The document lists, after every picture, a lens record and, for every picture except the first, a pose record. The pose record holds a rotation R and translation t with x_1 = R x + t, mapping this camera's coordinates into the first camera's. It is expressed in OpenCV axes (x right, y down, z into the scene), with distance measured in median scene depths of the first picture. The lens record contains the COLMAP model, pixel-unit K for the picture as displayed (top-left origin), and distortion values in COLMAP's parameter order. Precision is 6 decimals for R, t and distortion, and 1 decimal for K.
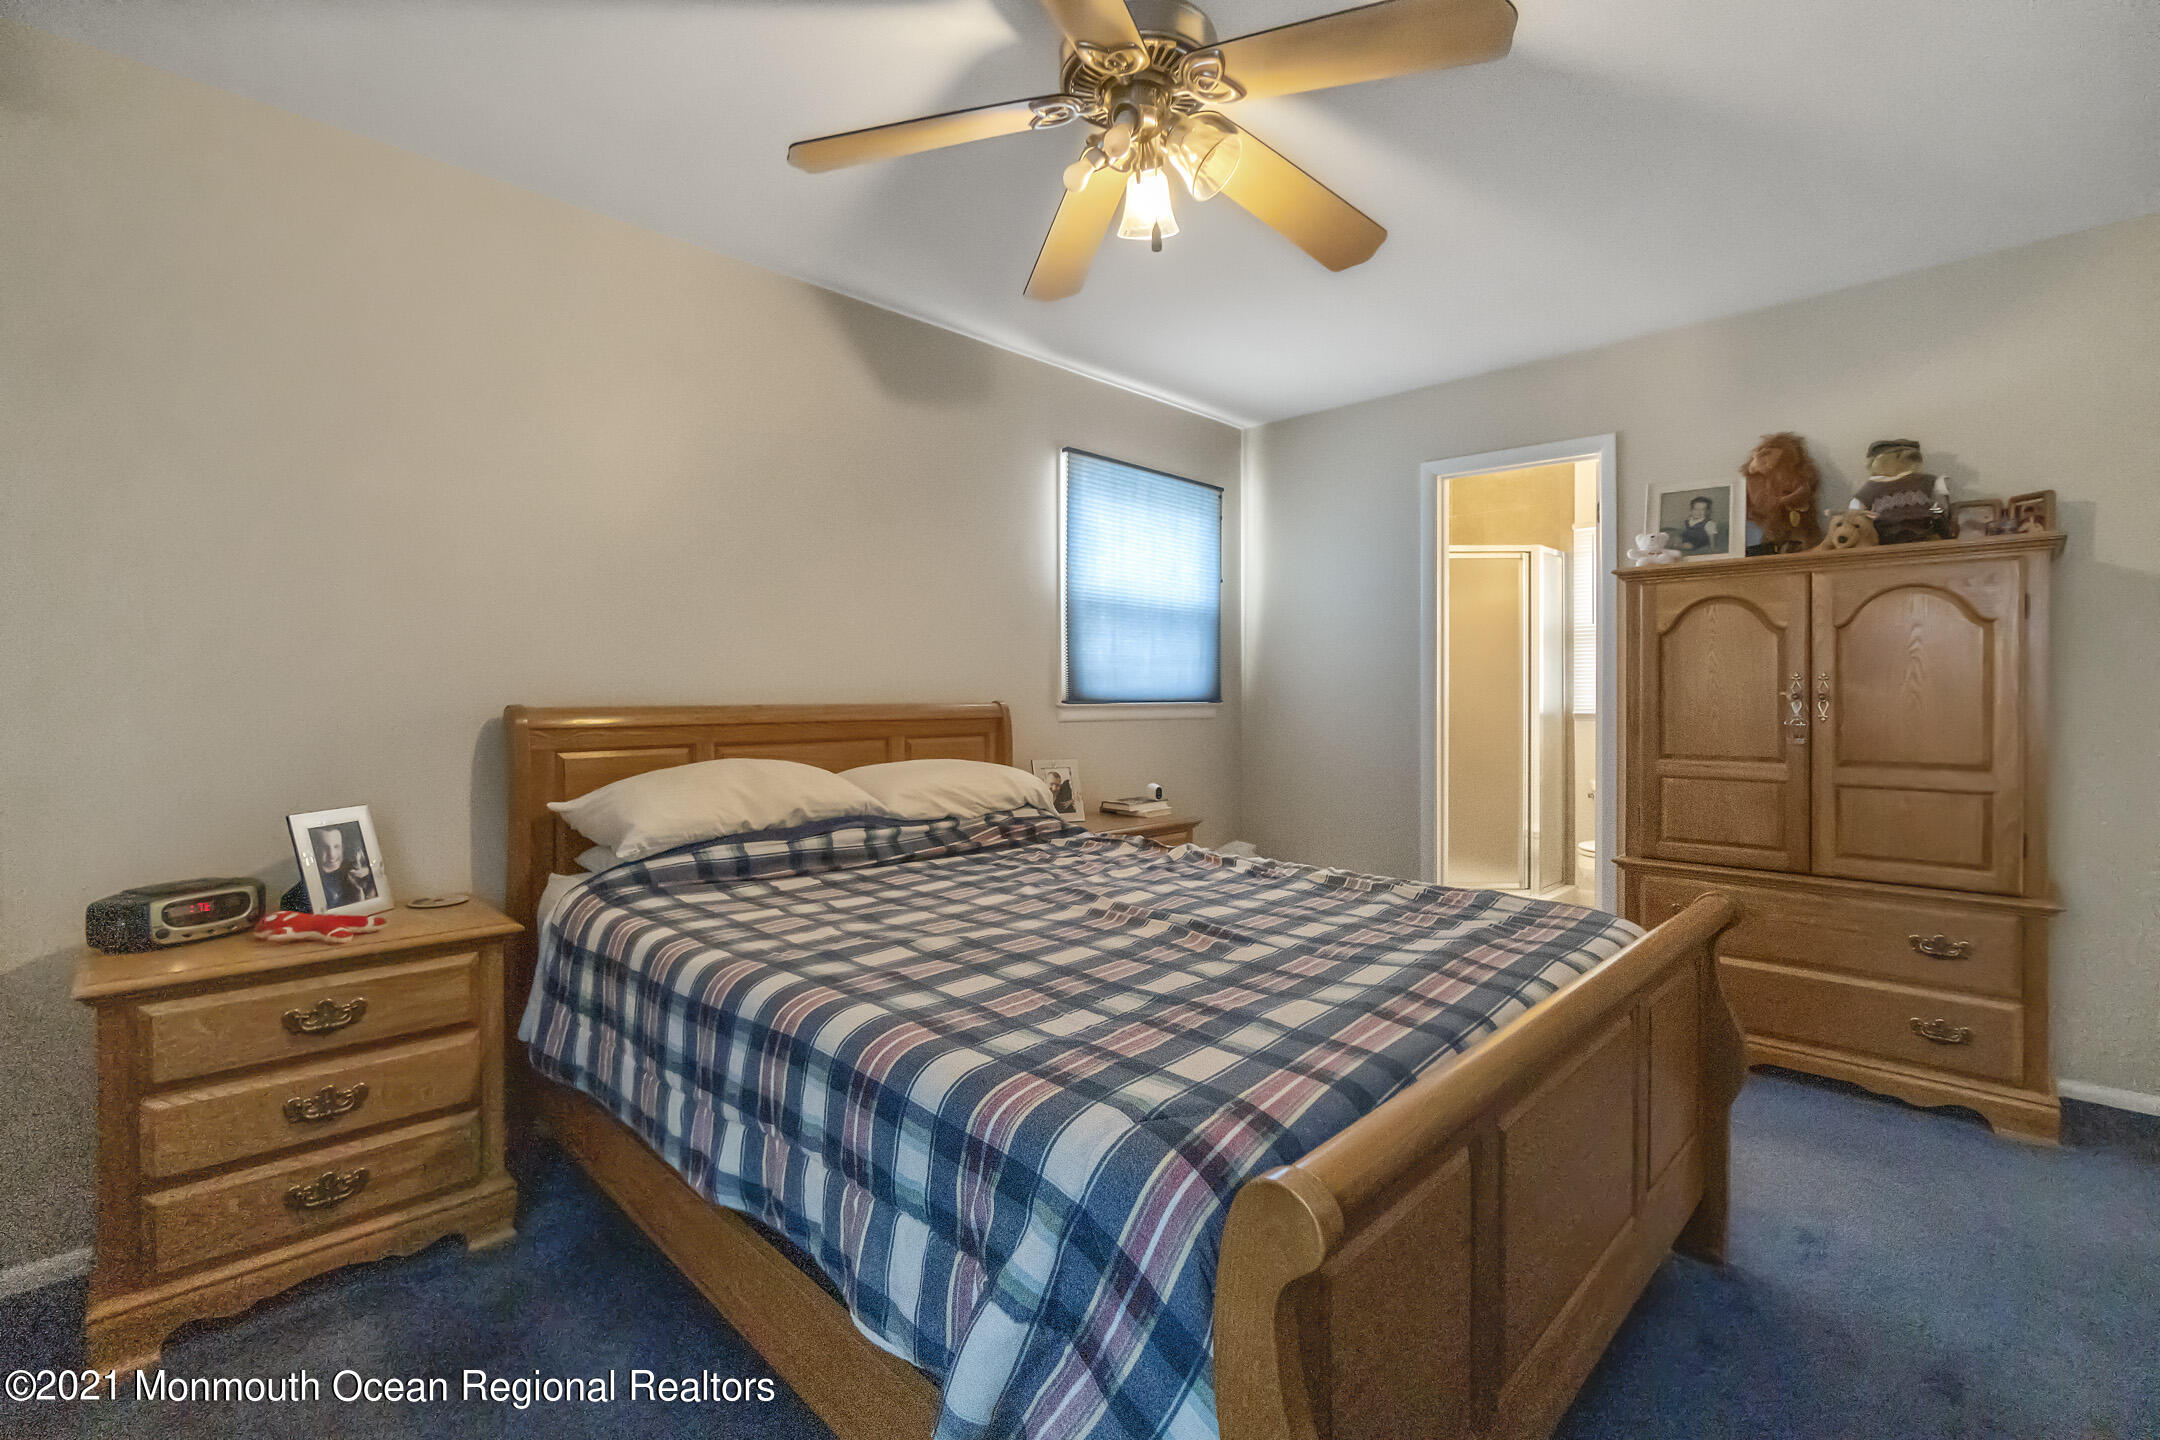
lens RADIAL K [[932.9, 0, 1069.9], [0, 932.9, 700.1], [0, 0, 1]] dist [0.000826, 0.000446]
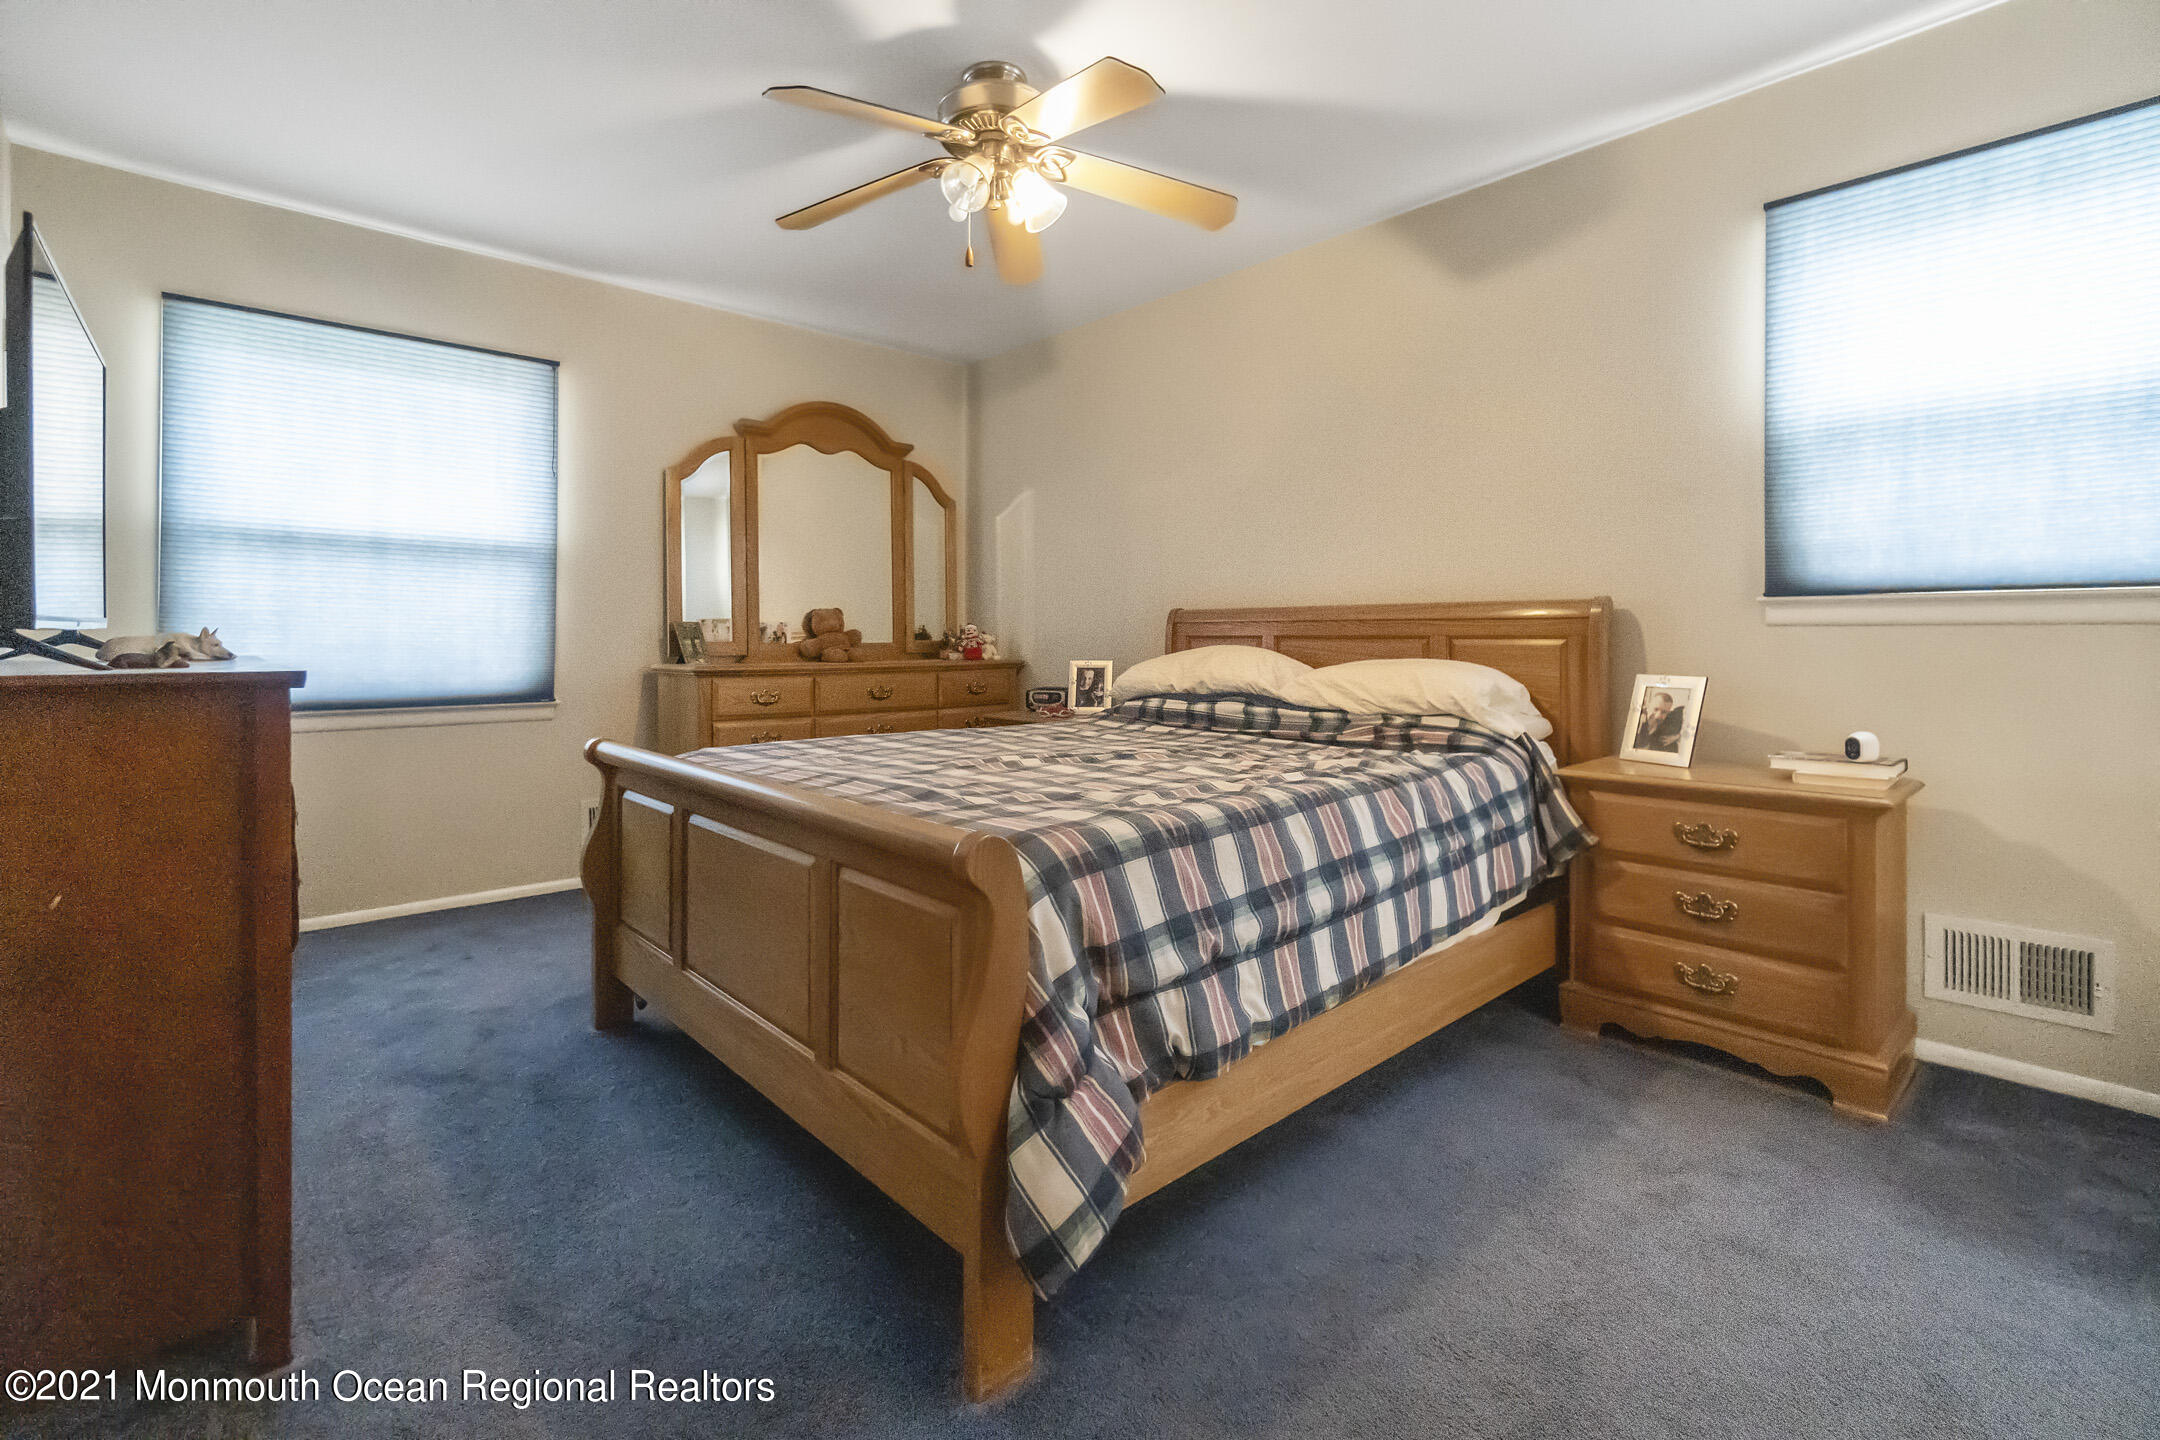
lens RADIAL K [[967.9, 0, 1076.7], [0, 967.9, 638.1], [0, 0, 1]] dist [0.000456, 0.000030]
pose [[-0.037066, 0.003454, -0.999307, 1.028240], [-0.002161, 0.999991, 0.003537, 0.047042], [0.999310, 0.002290, -0.037058, 0.810581]]
